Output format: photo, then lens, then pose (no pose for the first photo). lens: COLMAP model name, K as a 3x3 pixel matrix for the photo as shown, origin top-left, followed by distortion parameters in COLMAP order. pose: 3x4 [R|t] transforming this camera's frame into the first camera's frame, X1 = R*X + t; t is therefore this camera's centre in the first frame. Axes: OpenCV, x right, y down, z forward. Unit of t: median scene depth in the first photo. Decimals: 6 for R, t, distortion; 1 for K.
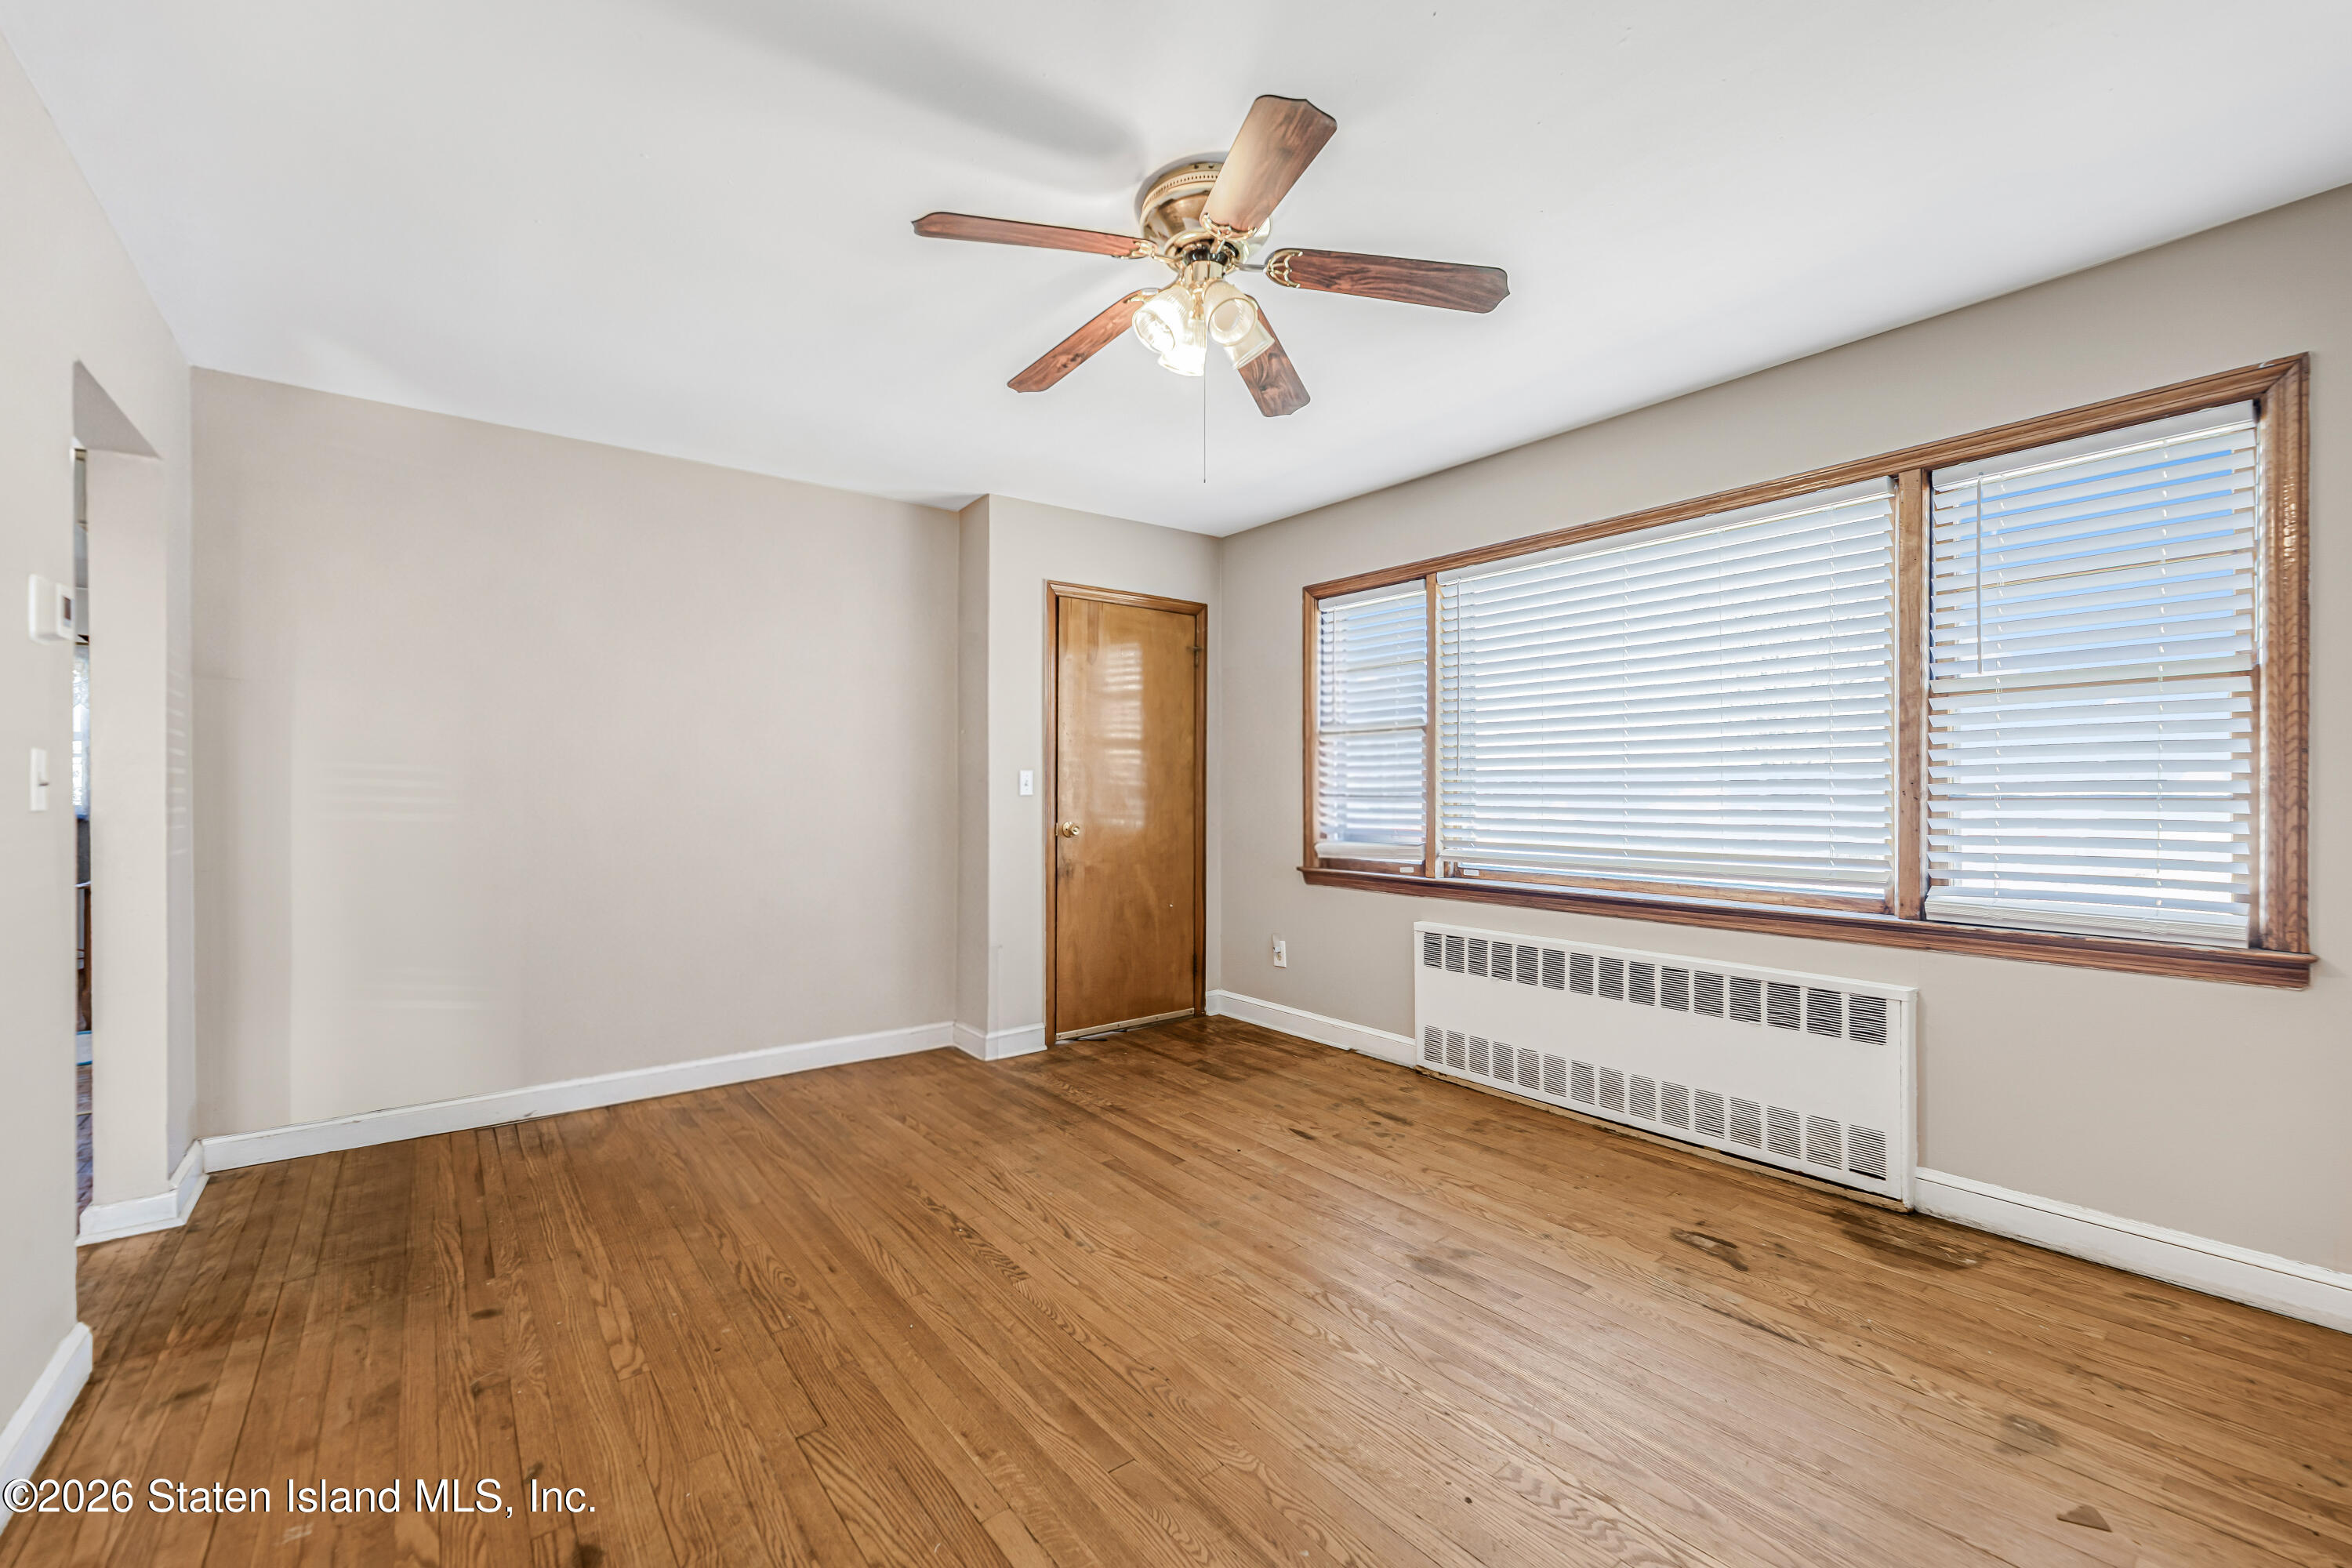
lens RADIAL K [[976.8, 0, 1176.6], [0, 976.8, 768.4], [0, 0, 1]] dist [-0.000631, -0.000046]
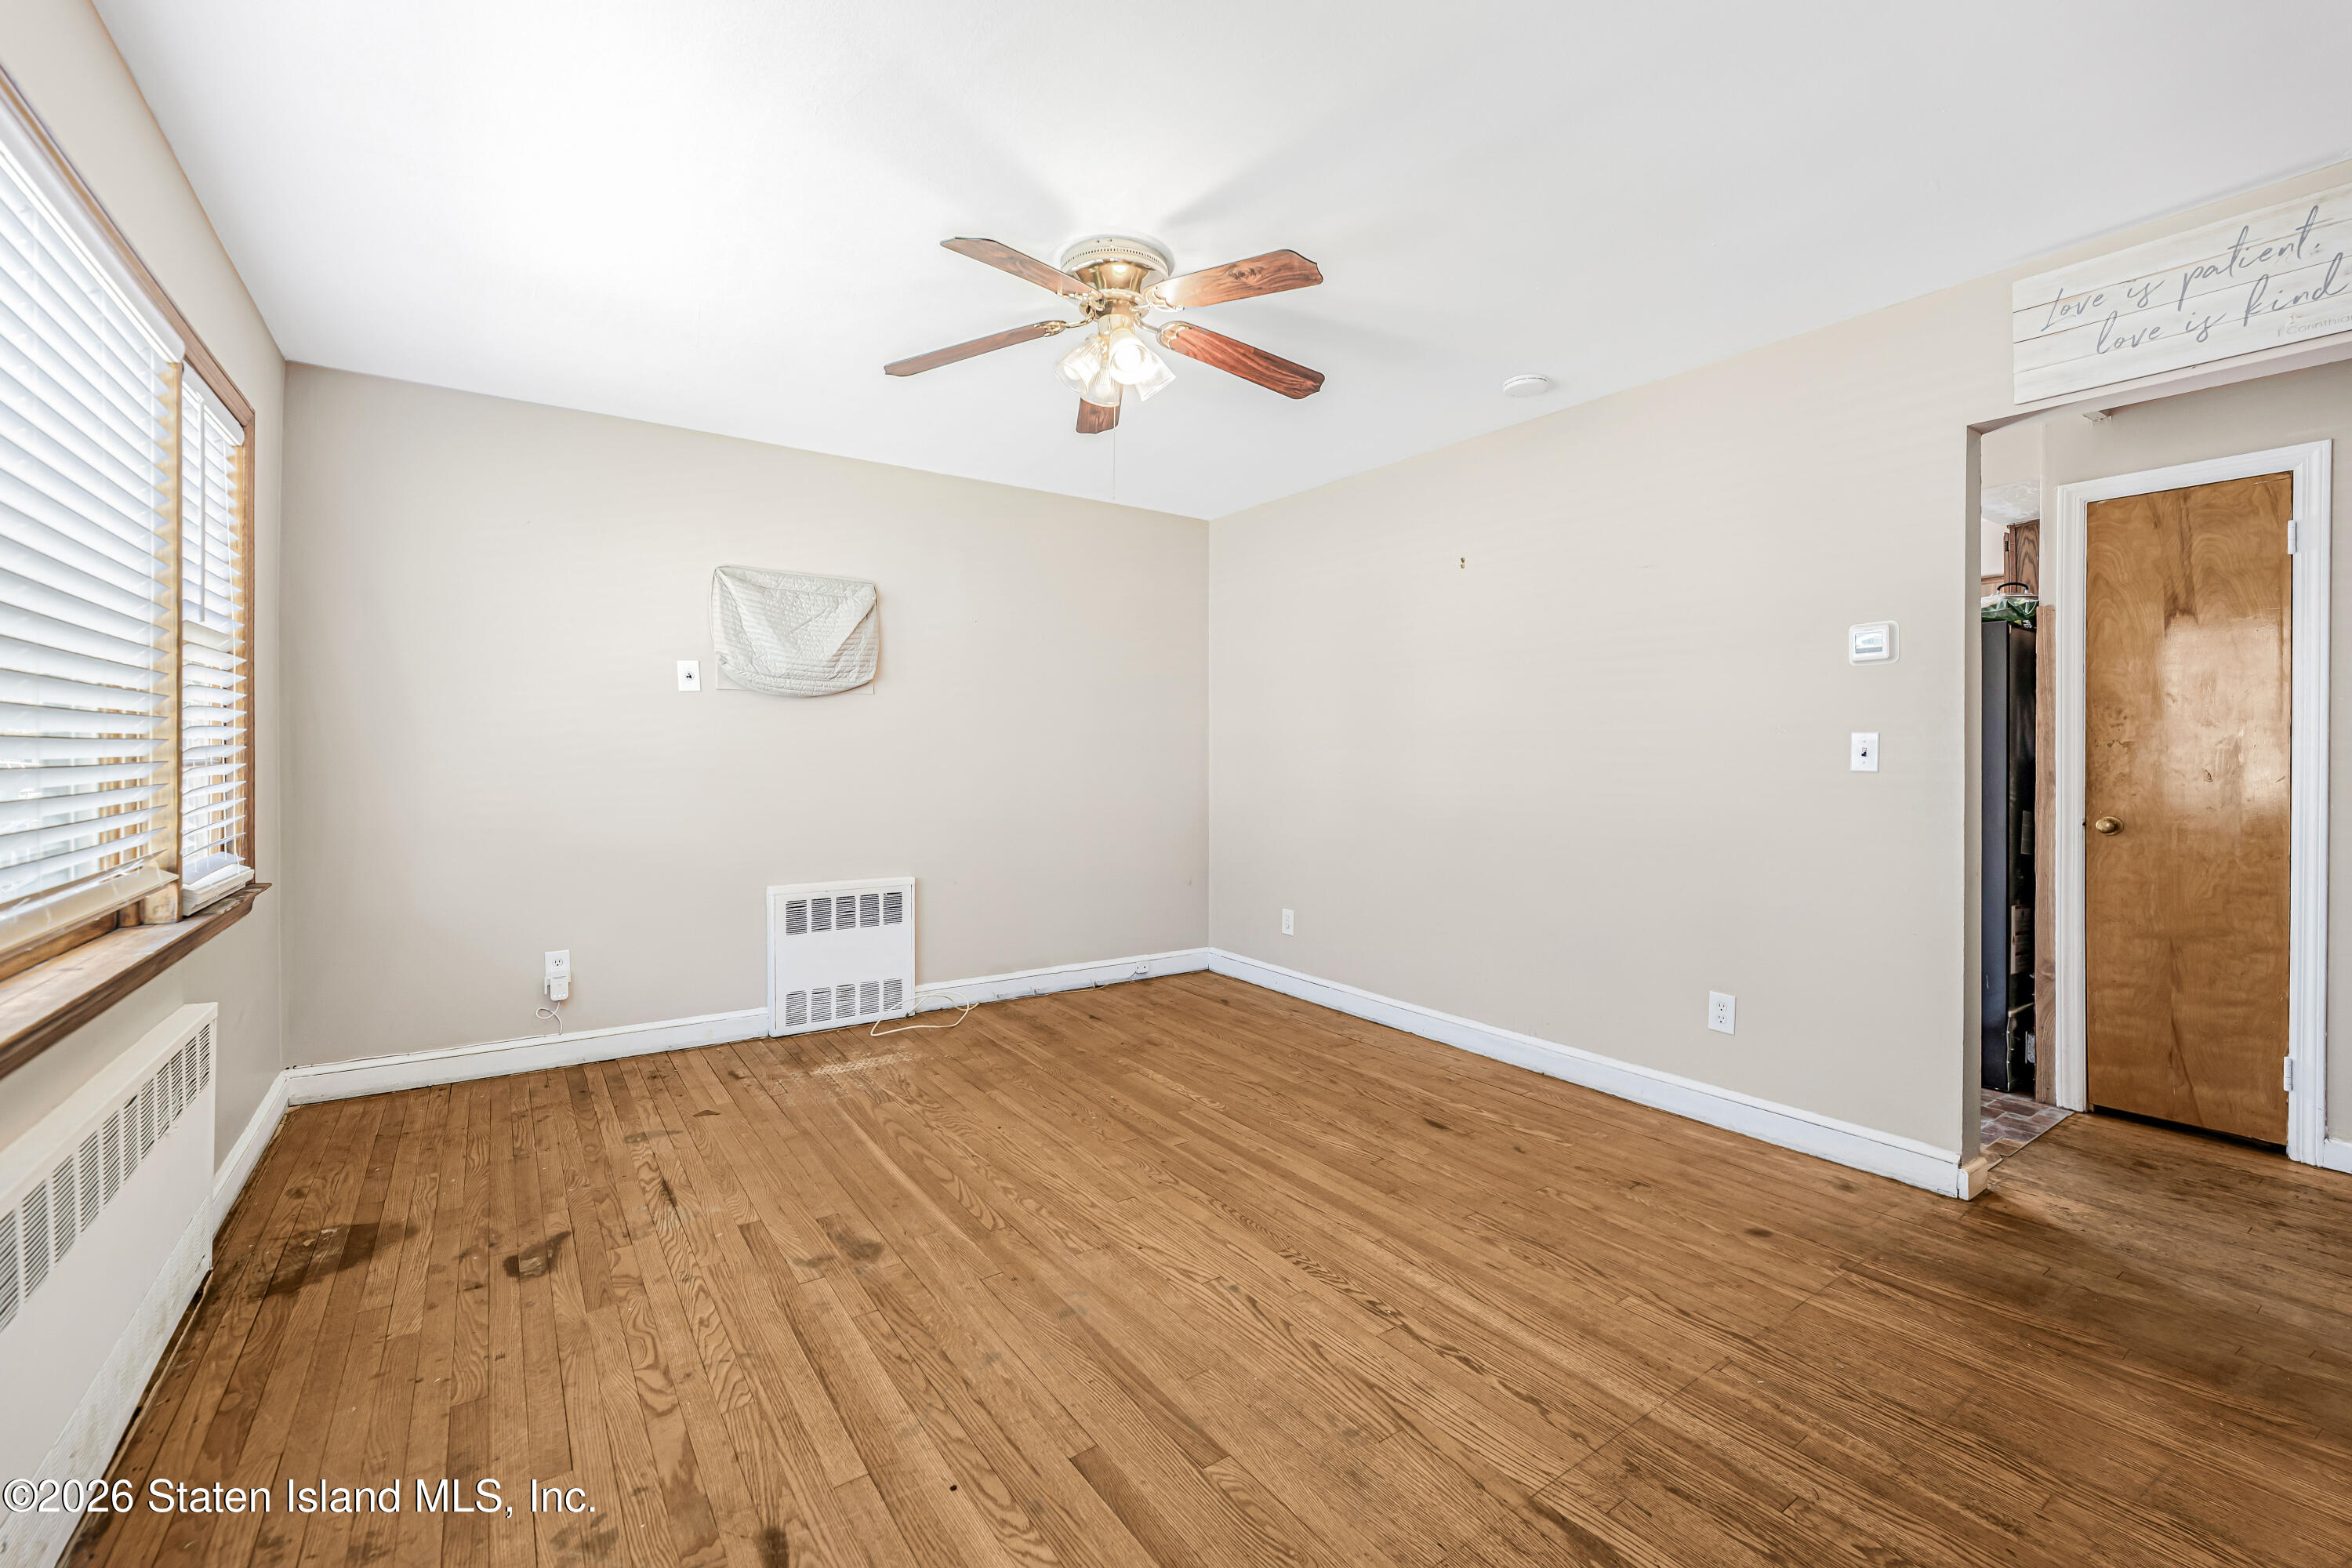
lens RADIAL K [[976.8, 0, 1176.6], [0, 976.8, 768.4], [0, 0, 1]] dist [-0.000631, -0.000046]
pose [[-0.998753, -0.002827, 0.049836, -0.094747], [-0.003152, 0.999974, -0.006444, 0.040173], [-0.049817, -0.006593, -0.998737, 1.961042]]
